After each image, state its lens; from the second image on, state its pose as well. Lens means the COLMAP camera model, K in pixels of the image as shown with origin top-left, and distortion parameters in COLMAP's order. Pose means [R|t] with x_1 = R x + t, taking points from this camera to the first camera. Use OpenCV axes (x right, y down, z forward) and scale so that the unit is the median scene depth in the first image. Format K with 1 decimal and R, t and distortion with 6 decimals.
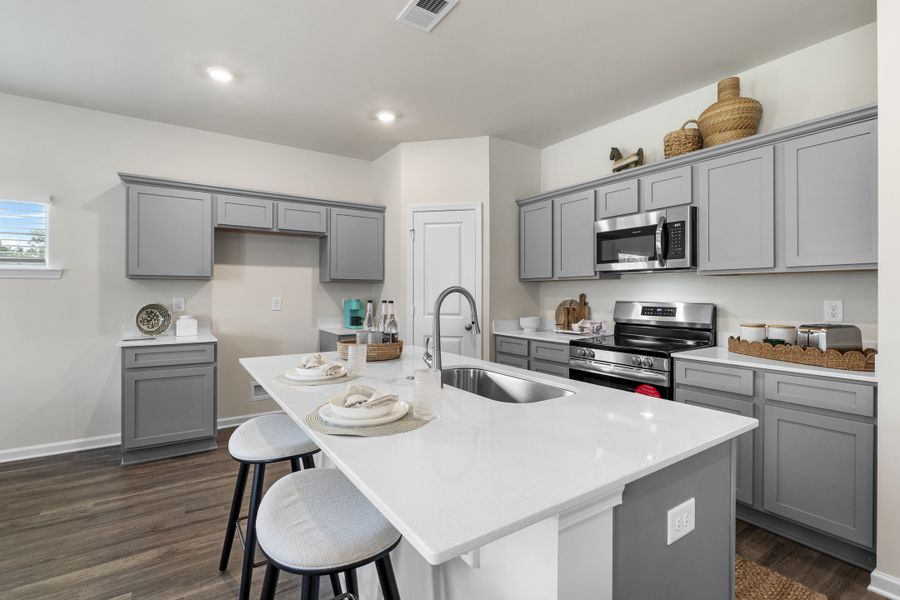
lens RADIAL K [[415.2, 0, 453.1], [0, 415.2, 295.0], [0, 0, 1]] dist [-0.014770, 0.000388]
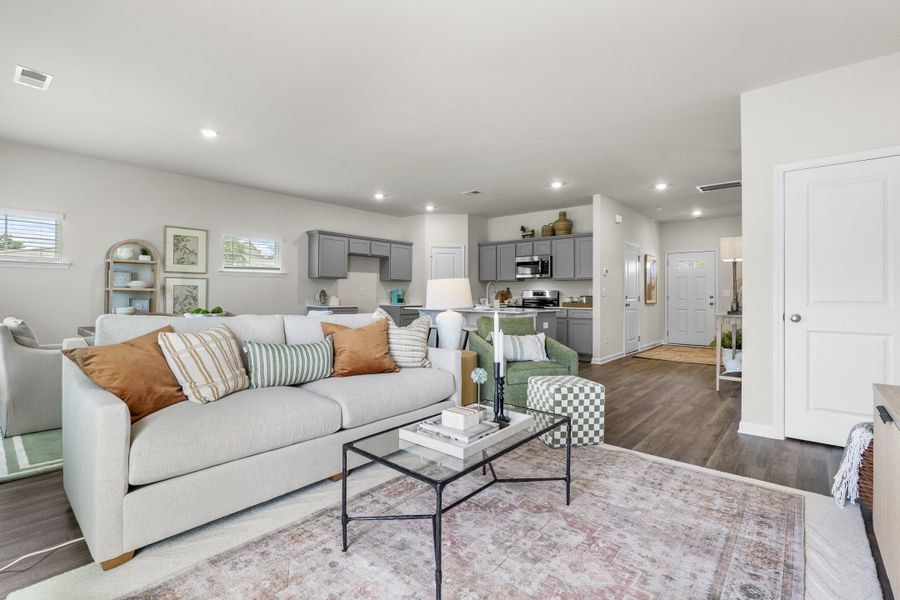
lens RADIAL K [[415.2, 0, 448.5], [0, 415.2, 296.2], [0, 0, 1]] dist [-0.014770, 0.000388]
pose [[0.966093, 0.006251, 0.258119, -0.665516], [-0.005597, 0.999979, -0.003269, 0.060132], [-0.258134, 0.001713, 0.966108, -1.254262]]
